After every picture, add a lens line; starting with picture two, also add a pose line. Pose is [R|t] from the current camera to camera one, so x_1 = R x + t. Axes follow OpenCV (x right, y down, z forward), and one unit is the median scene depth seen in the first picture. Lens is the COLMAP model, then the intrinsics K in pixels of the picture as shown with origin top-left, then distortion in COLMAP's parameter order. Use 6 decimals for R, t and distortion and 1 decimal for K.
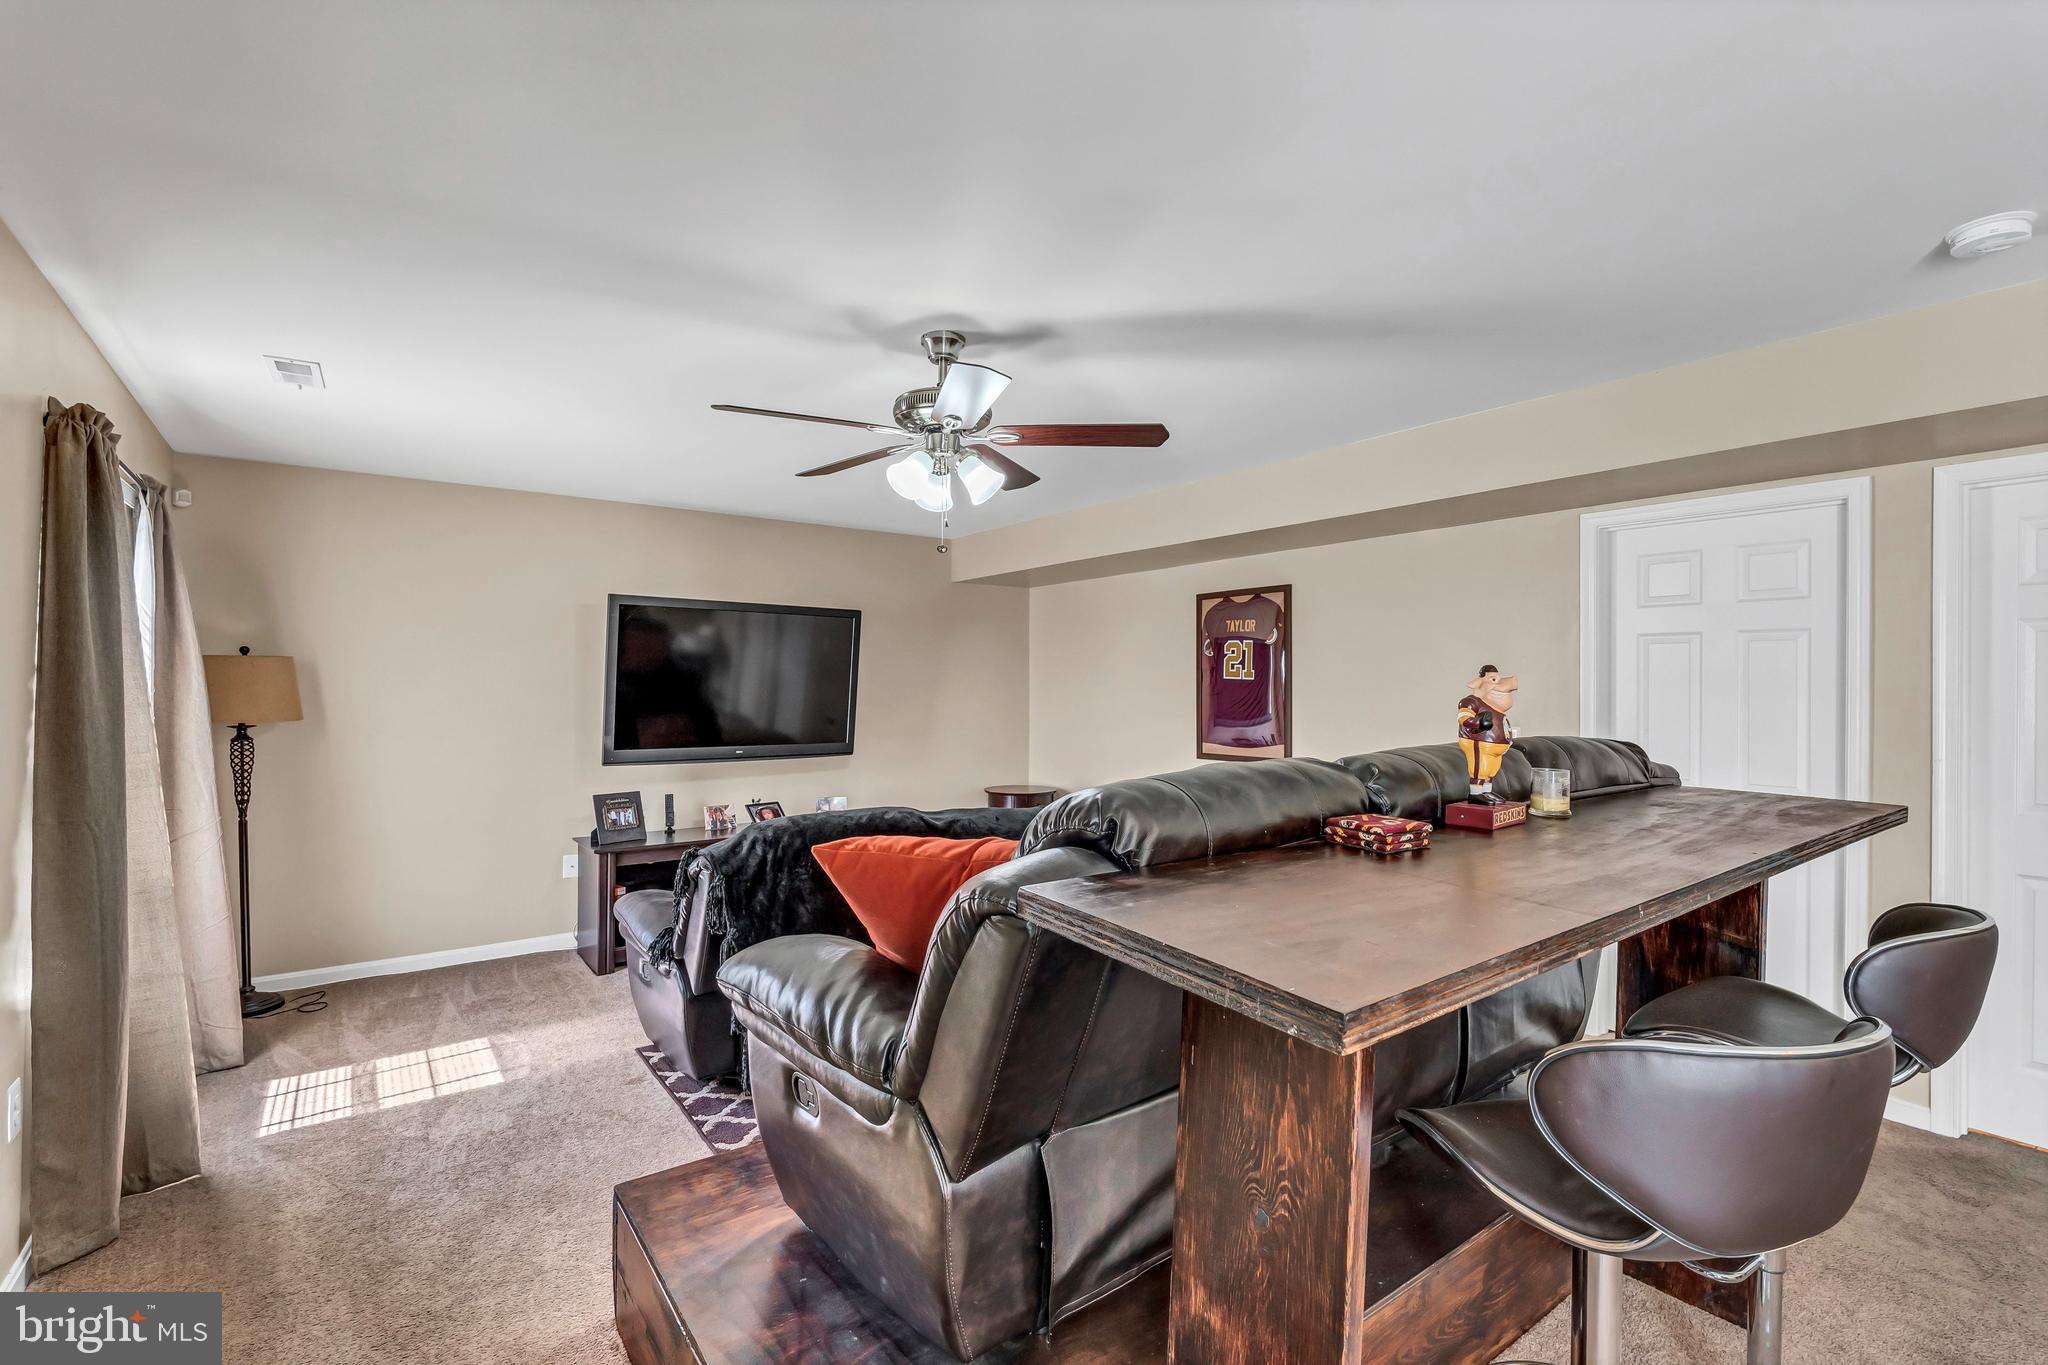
lens RADIAL K [[925.6, 0, 1024.0], [0, 925.6, 682.5], [0, 0, 1]] dist [-0.001649, -0.000196]
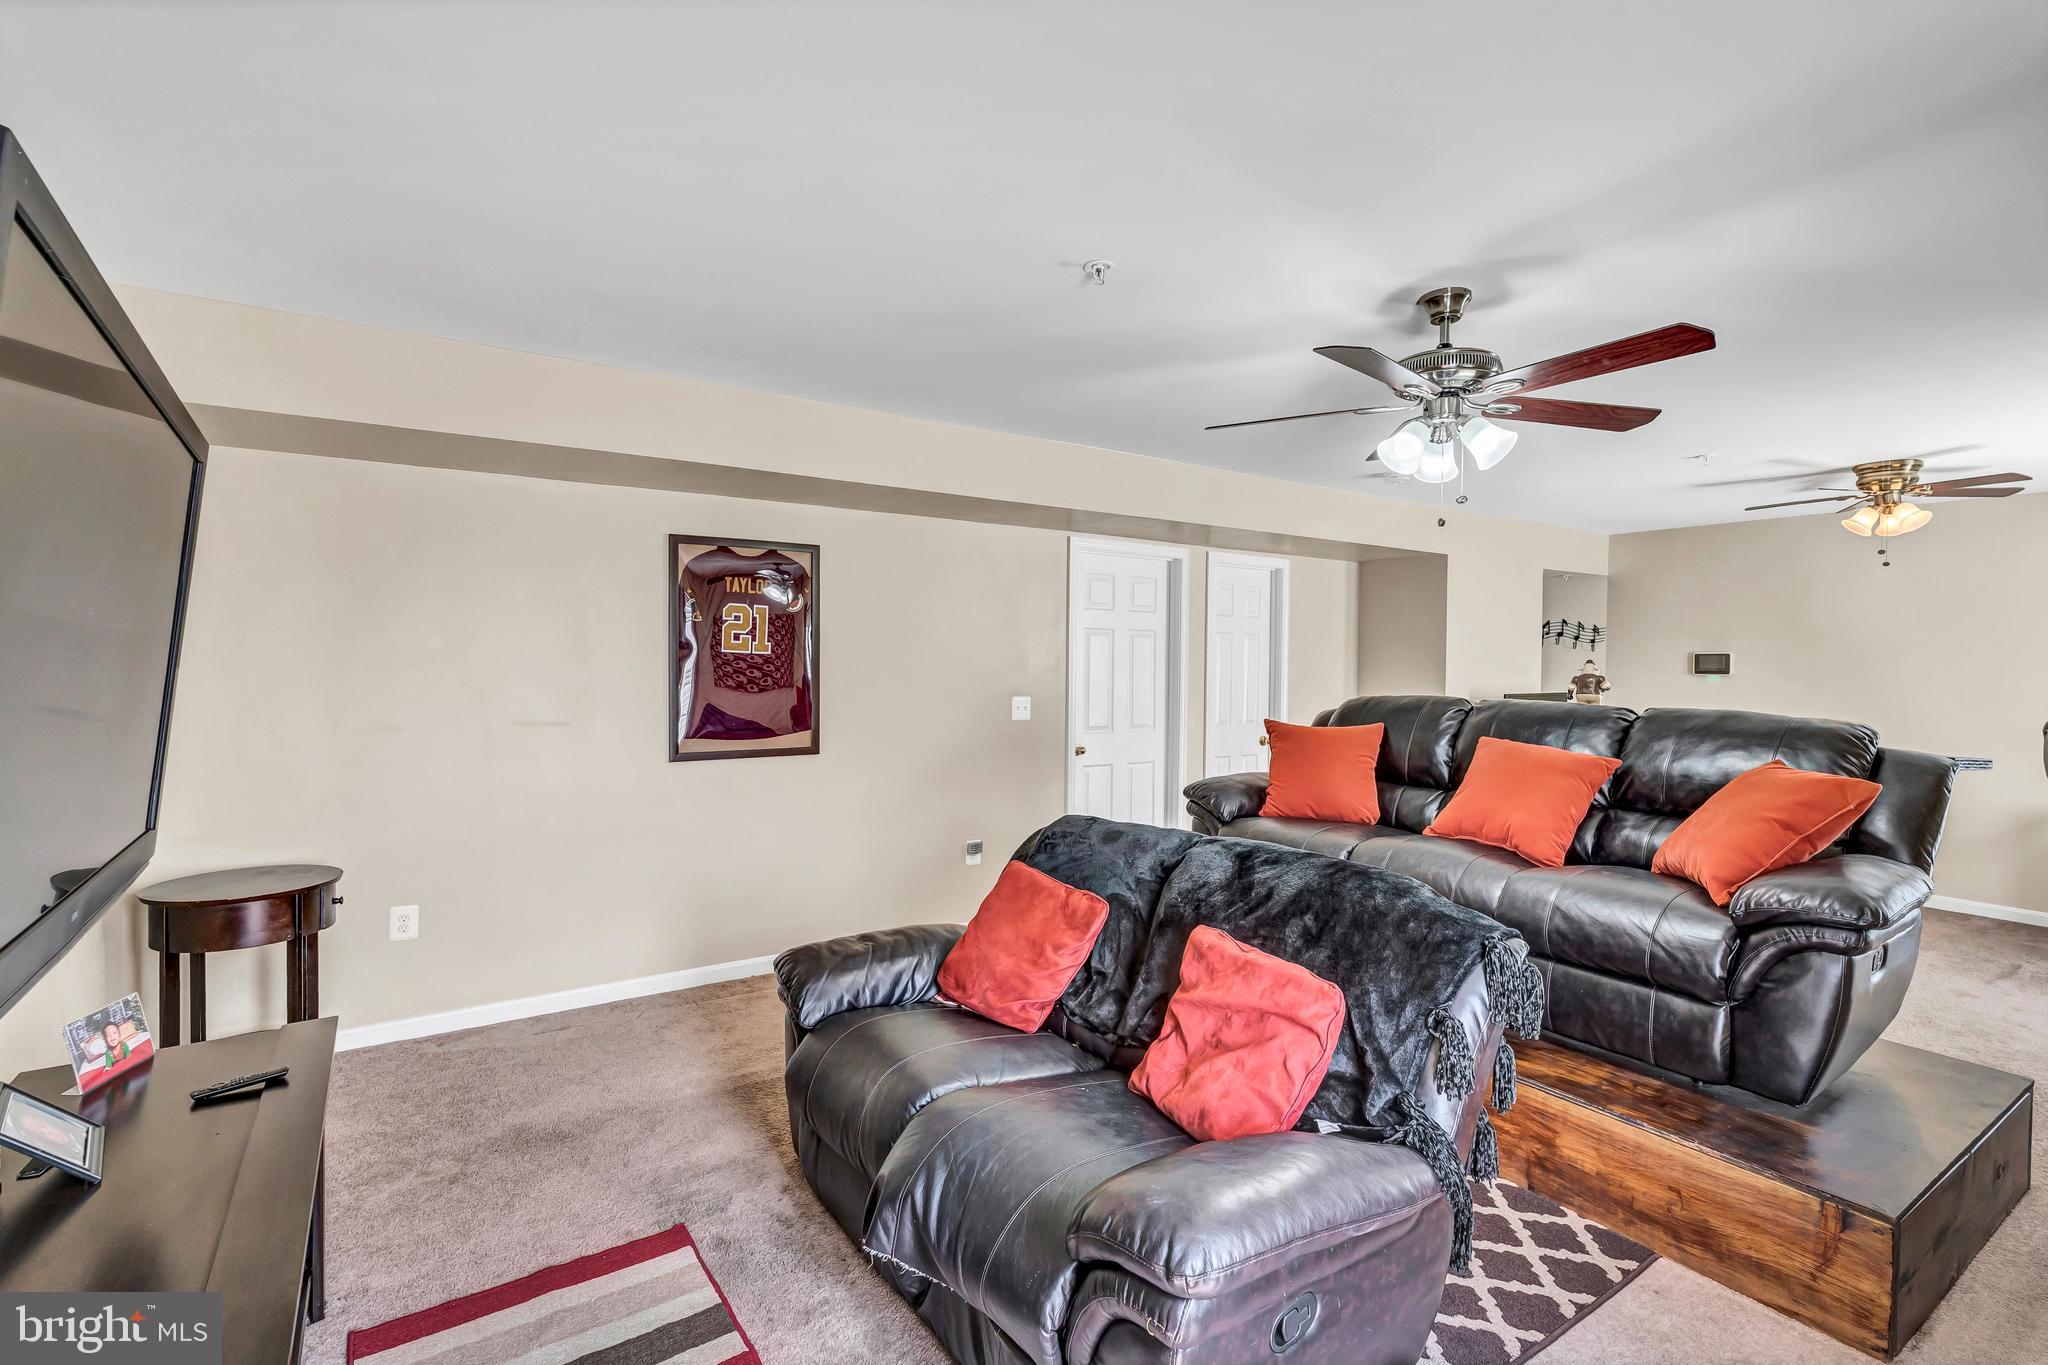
lens RADIAL K [[936.8, 0, 1024.0], [0, 936.8, 682.5], [0, 0, 1]] dist [0.000601, 0.000270]
pose [[0.051444, -0.027665, 0.998293, -0.583656], [-0.014681, 0.999487, 0.028454, -0.005397], [-0.998568, -0.016120, 0.051011, 0.760961]]
